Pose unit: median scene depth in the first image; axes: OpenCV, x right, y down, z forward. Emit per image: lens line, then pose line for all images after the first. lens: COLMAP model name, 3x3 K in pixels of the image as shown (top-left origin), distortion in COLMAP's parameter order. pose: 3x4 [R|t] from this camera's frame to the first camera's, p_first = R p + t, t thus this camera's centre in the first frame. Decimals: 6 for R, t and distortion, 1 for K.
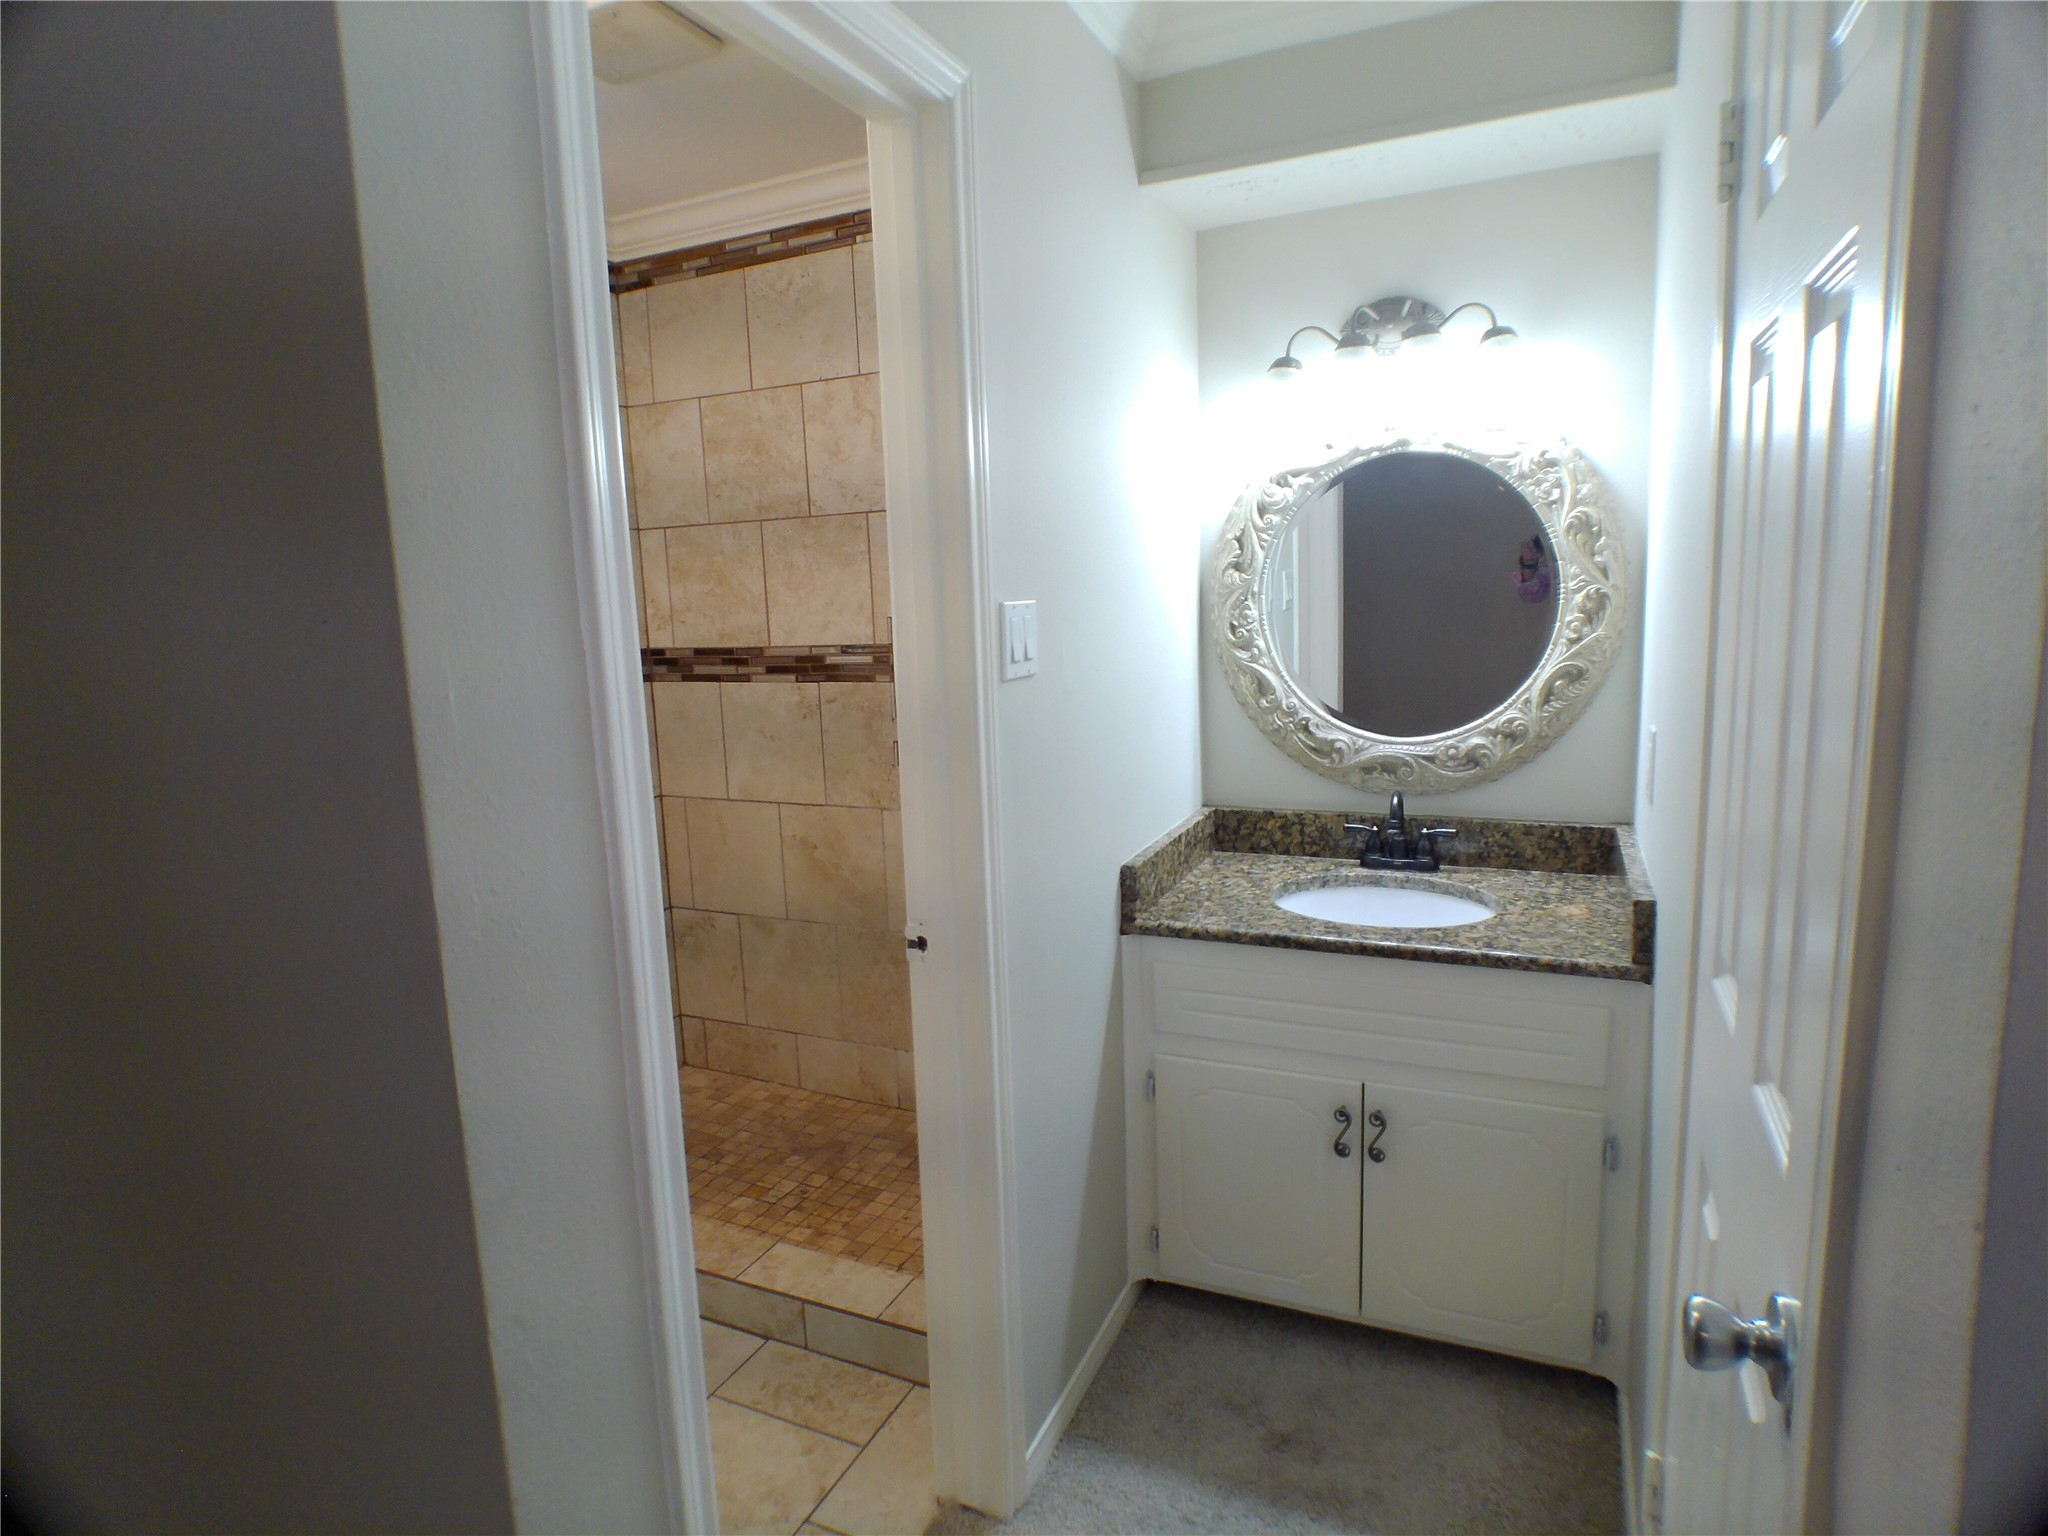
lens RADIAL K [[1120.4, 0, 1048.6], [0, 1120.4, 736.9], [0, 0, 1]] dist [-0.022401, -0.001001]
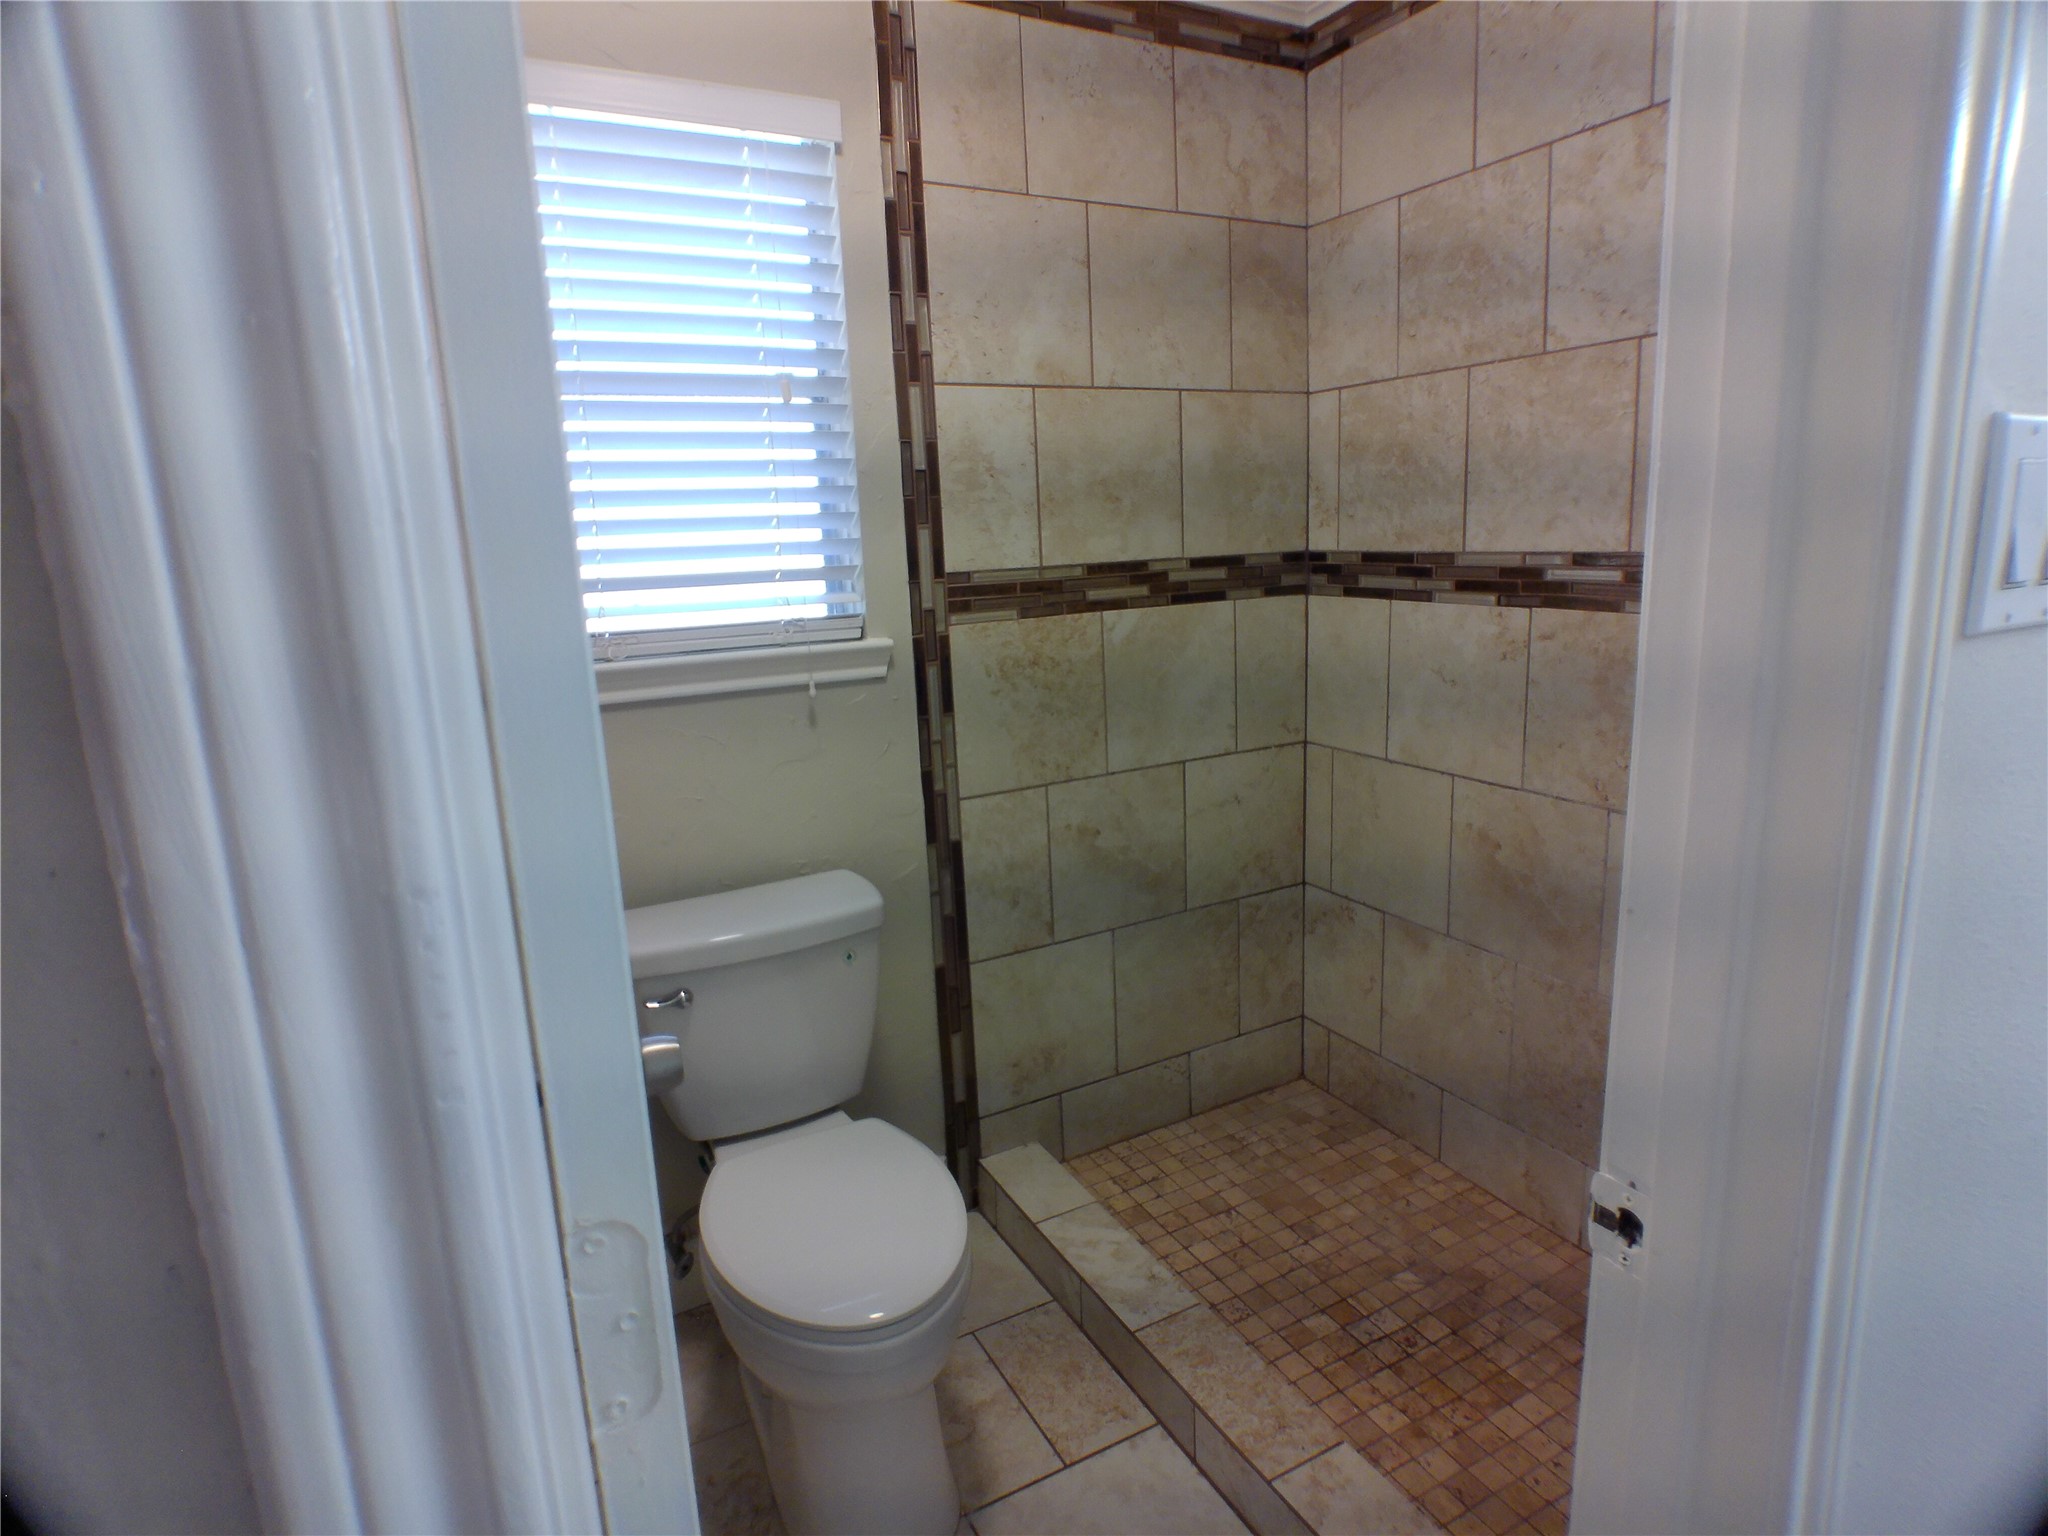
lens RADIAL K [[1120.4, 0, 1048.6], [0, 1120.4, 736.9], [0, 0, 1]] dist [-0.022401, -0.001001]
pose [[0.800583, 0.121286, -0.586819, -0.035111], [-0.077337, 0.992025, 0.099526, -0.015996], [0.594211, -0.034296, 0.803578, 0.287776]]
